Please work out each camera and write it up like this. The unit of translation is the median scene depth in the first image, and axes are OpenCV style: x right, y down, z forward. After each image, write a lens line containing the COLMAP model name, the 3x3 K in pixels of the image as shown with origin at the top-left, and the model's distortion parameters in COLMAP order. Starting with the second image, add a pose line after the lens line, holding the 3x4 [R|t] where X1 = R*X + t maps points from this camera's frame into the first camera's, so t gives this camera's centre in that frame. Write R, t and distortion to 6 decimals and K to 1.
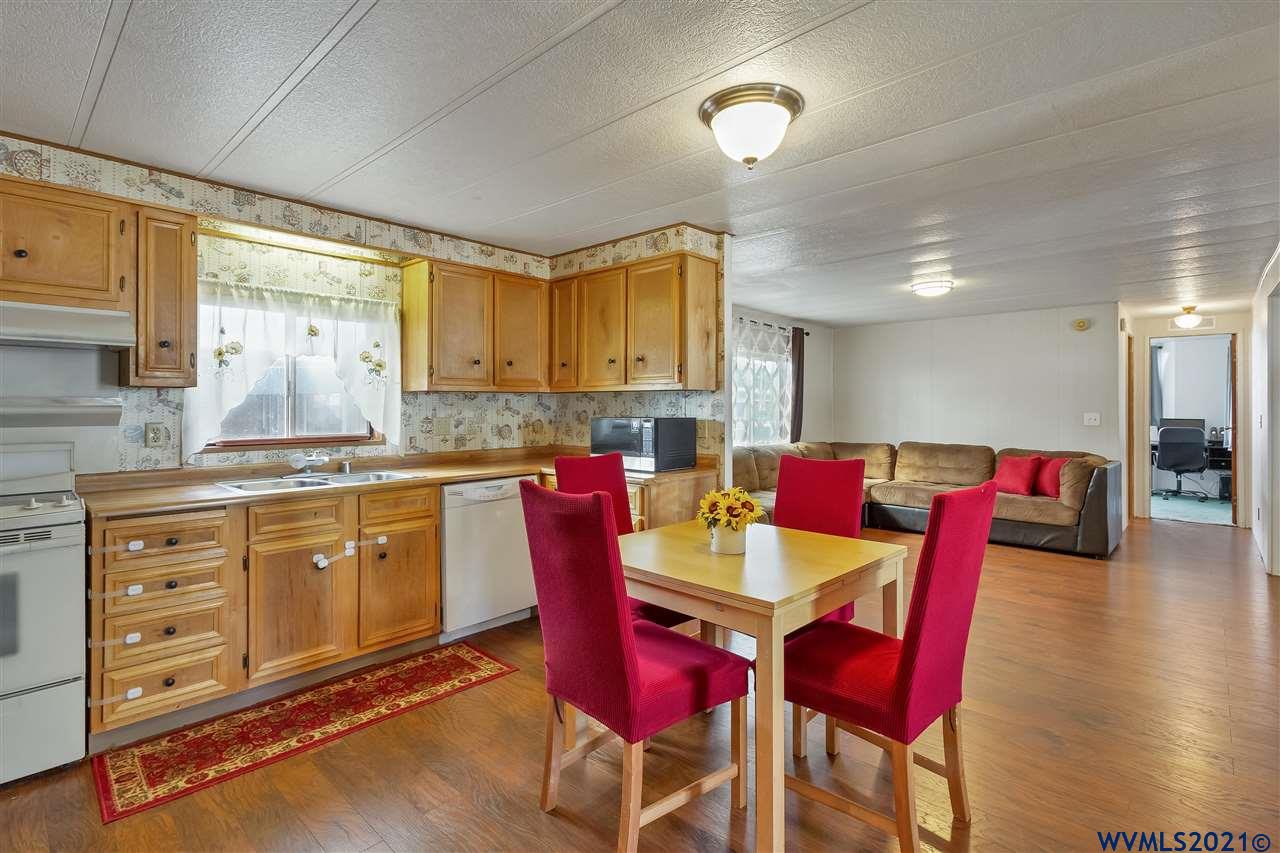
lens RADIAL K [[619.0, 0, 640.1], [0, 619.0, 413.8], [0, 0, 1]] dist [0.008469, -0.001512]
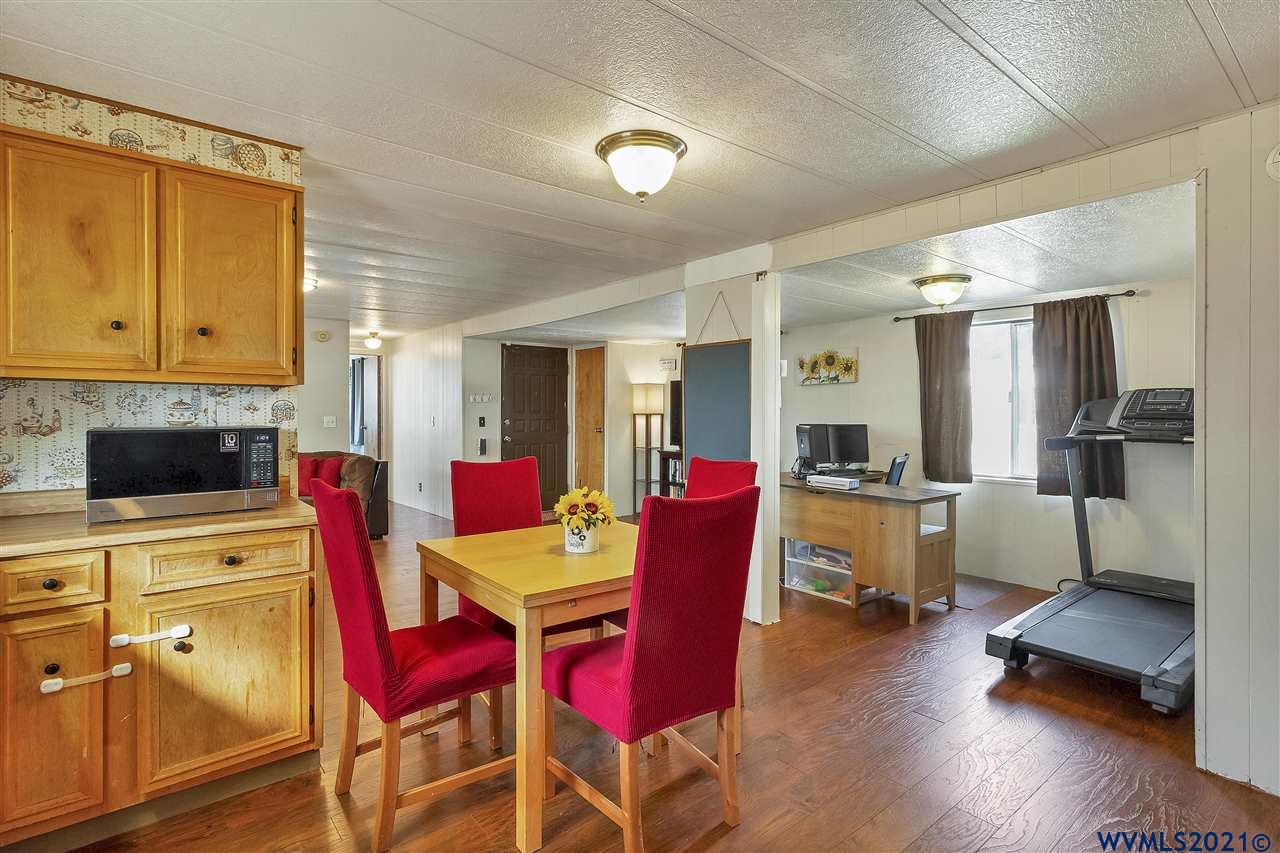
lens RADIAL K [[619.0, 0, 616.4], [0, 619.0, 409.3], [0, 0, 1]] dist [0.008469, -0.001512]
pose [[0.152692, 0.005437, 0.988259, -0.302414], [0.009147, 0.999934, -0.006914, -0.001950], [-0.988231, 0.010095, 0.152632, 0.286210]]
